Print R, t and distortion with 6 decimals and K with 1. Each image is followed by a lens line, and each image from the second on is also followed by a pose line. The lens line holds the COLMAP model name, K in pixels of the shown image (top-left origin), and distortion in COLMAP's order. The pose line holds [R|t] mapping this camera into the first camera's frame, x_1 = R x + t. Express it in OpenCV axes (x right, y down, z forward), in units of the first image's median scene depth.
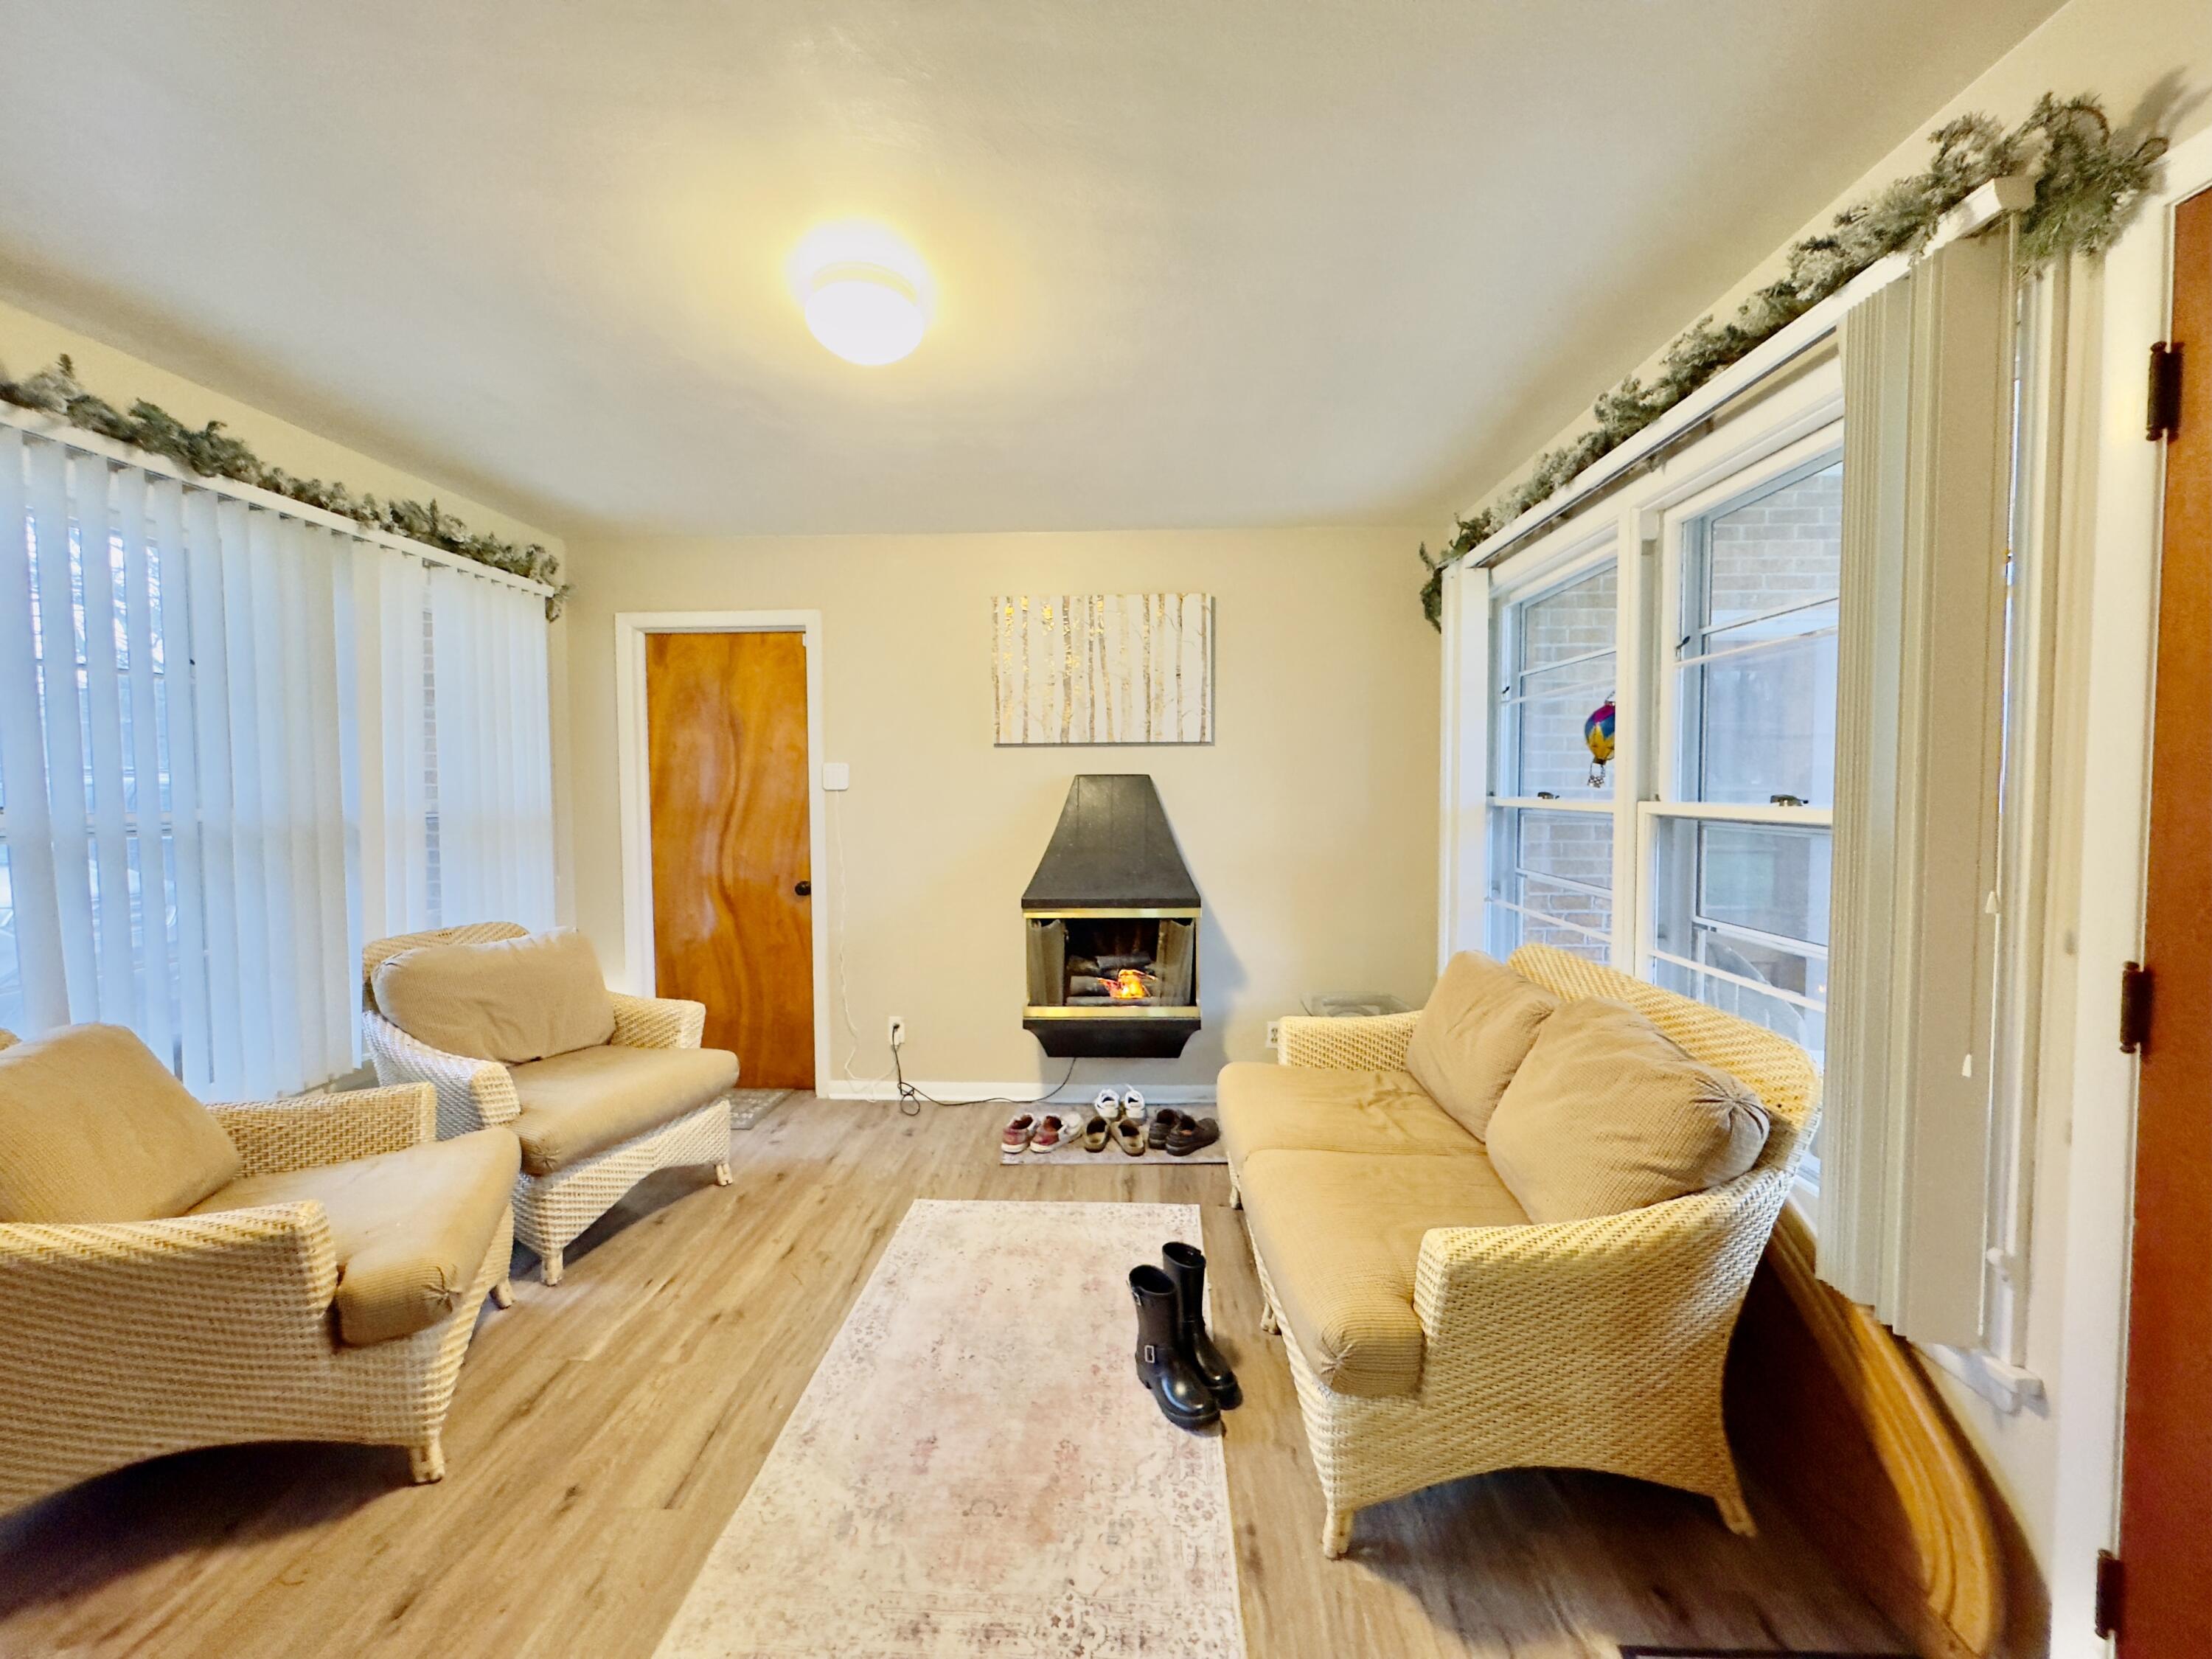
lens RADIAL K [[886.1, 0, 1106.2], [0, 886.1, 825.0], [0, 0, 1]] dist [-0.002210, 0.000446]
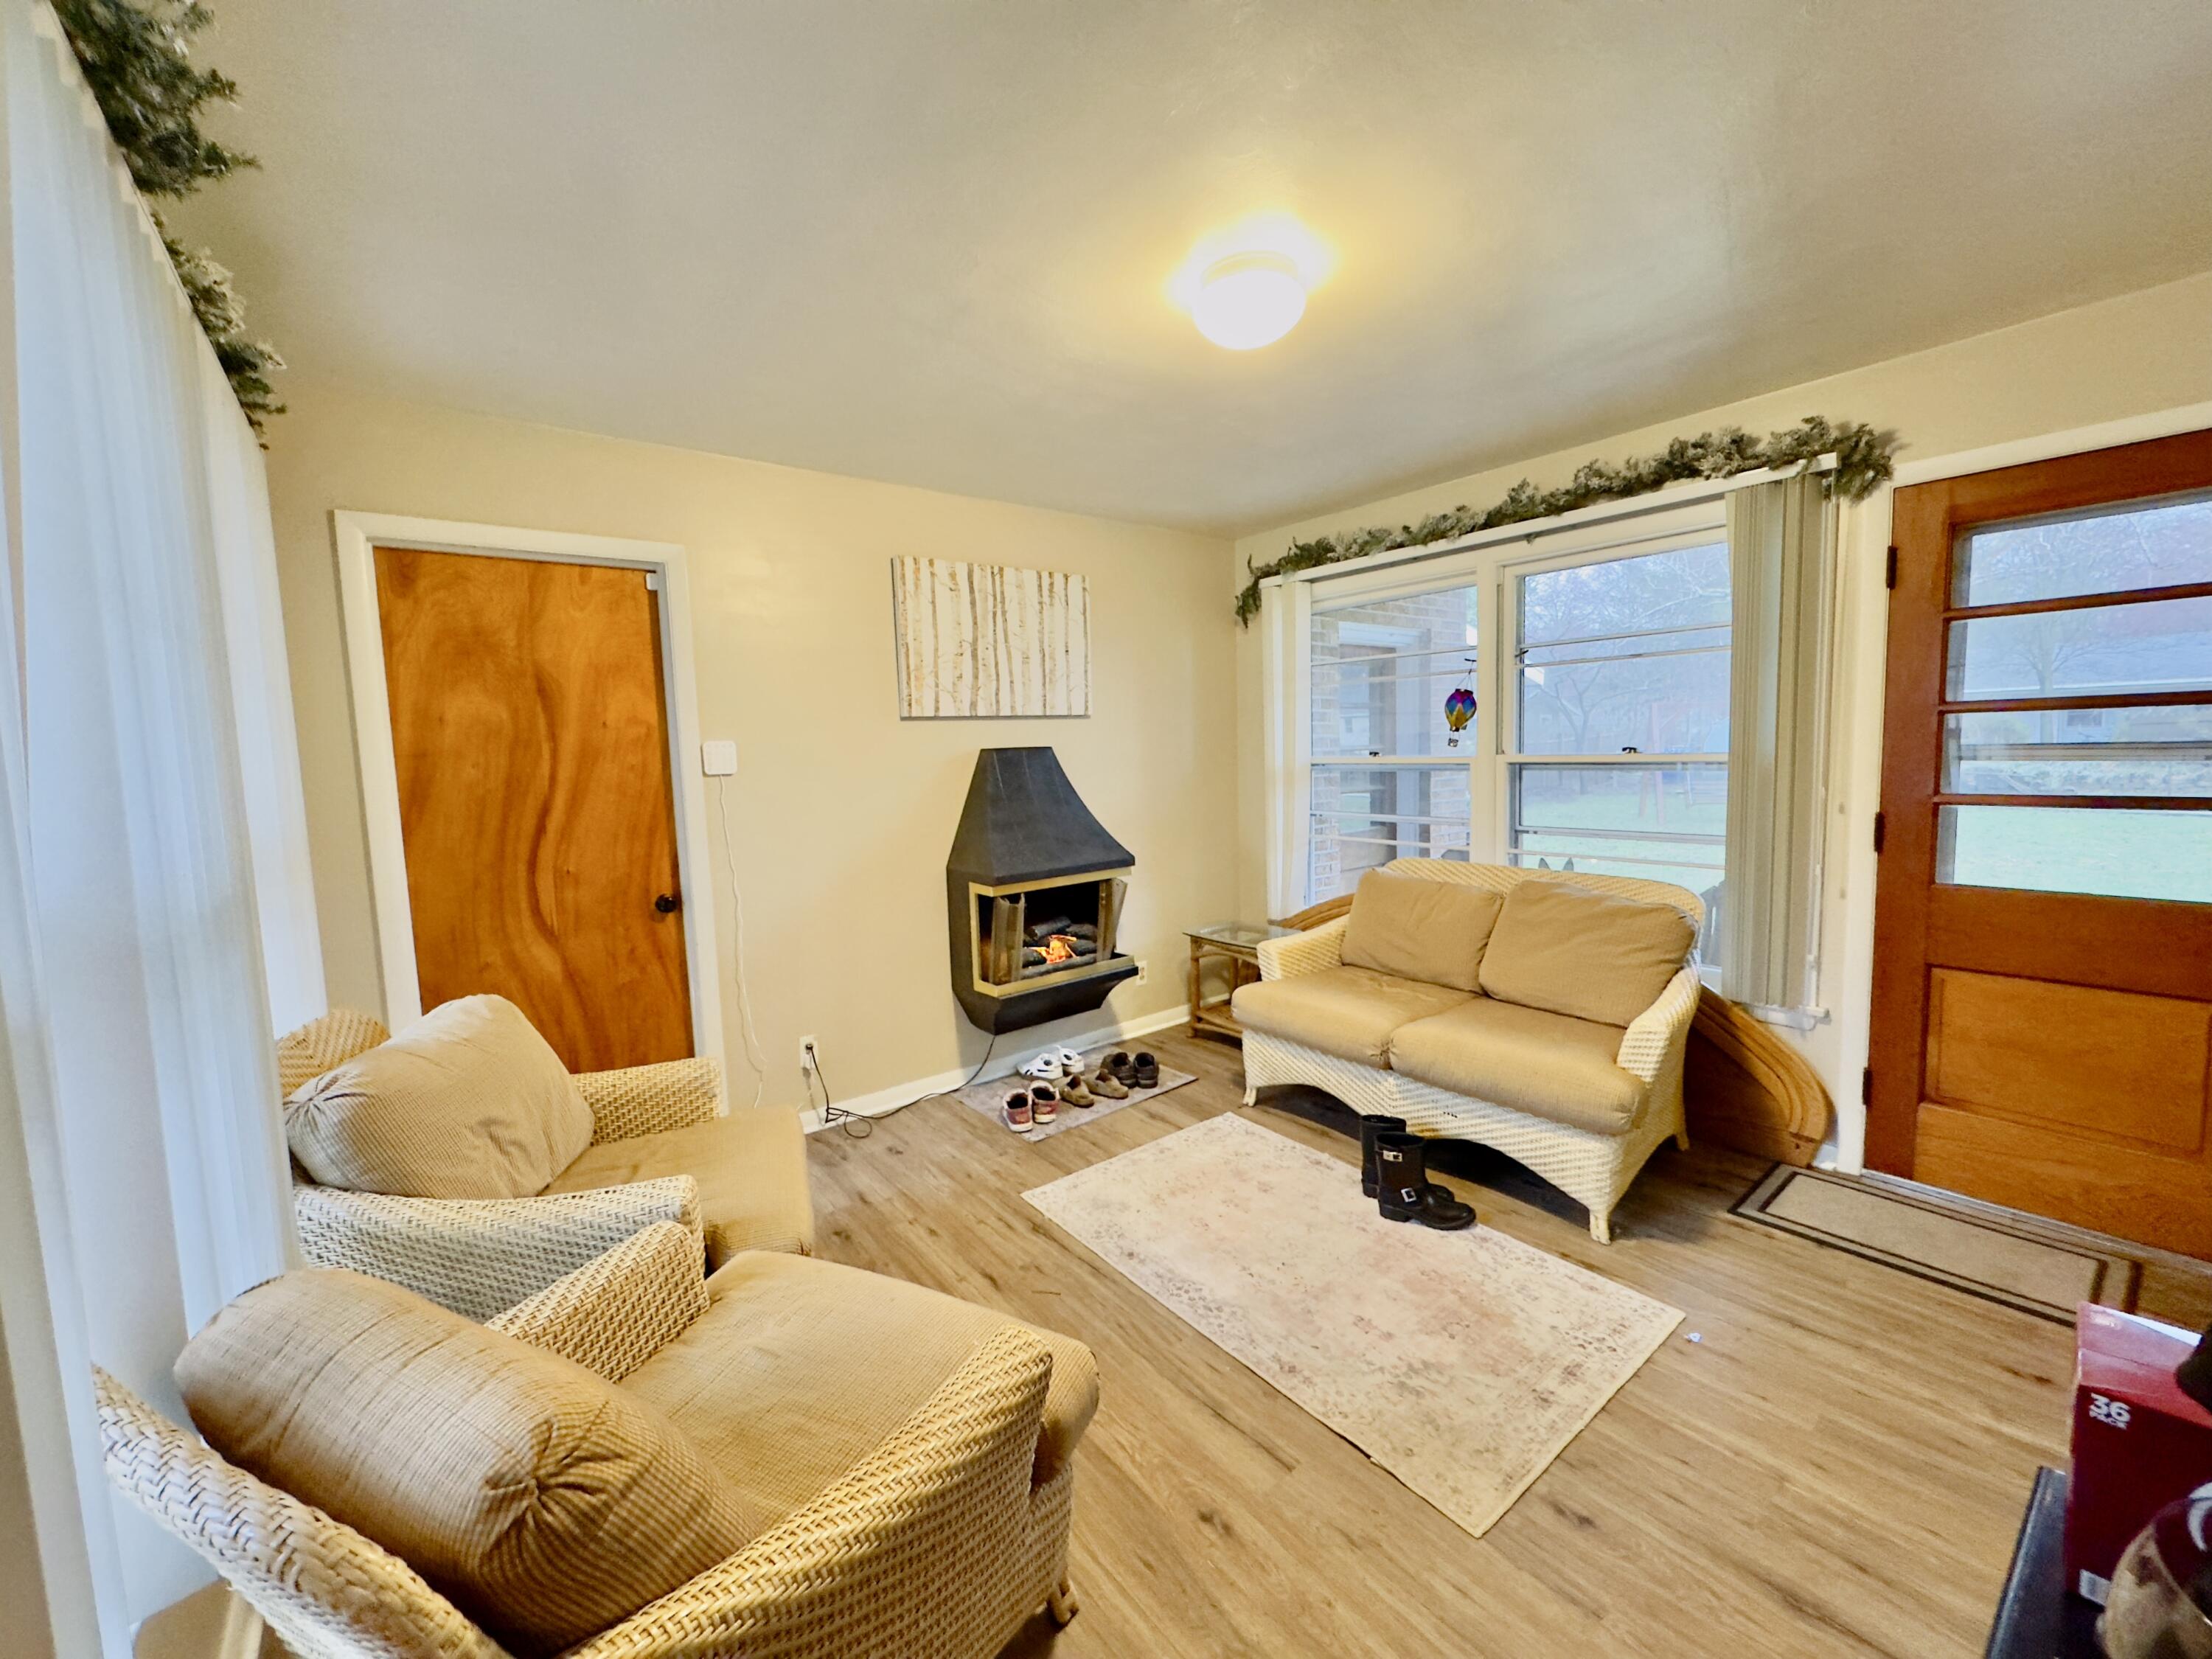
lens RADIAL K [[886.1, 0, 1106.8], [0, 886.1, 828.1], [0, 0, 1]] dist [-0.002210, 0.000446]
pose [[0.758076, -0.081666, 0.647033, -0.585642], [0.058670, 0.996646, 0.057054, -0.017290], [-0.649522, -0.005290, 0.760325, 0.169886]]
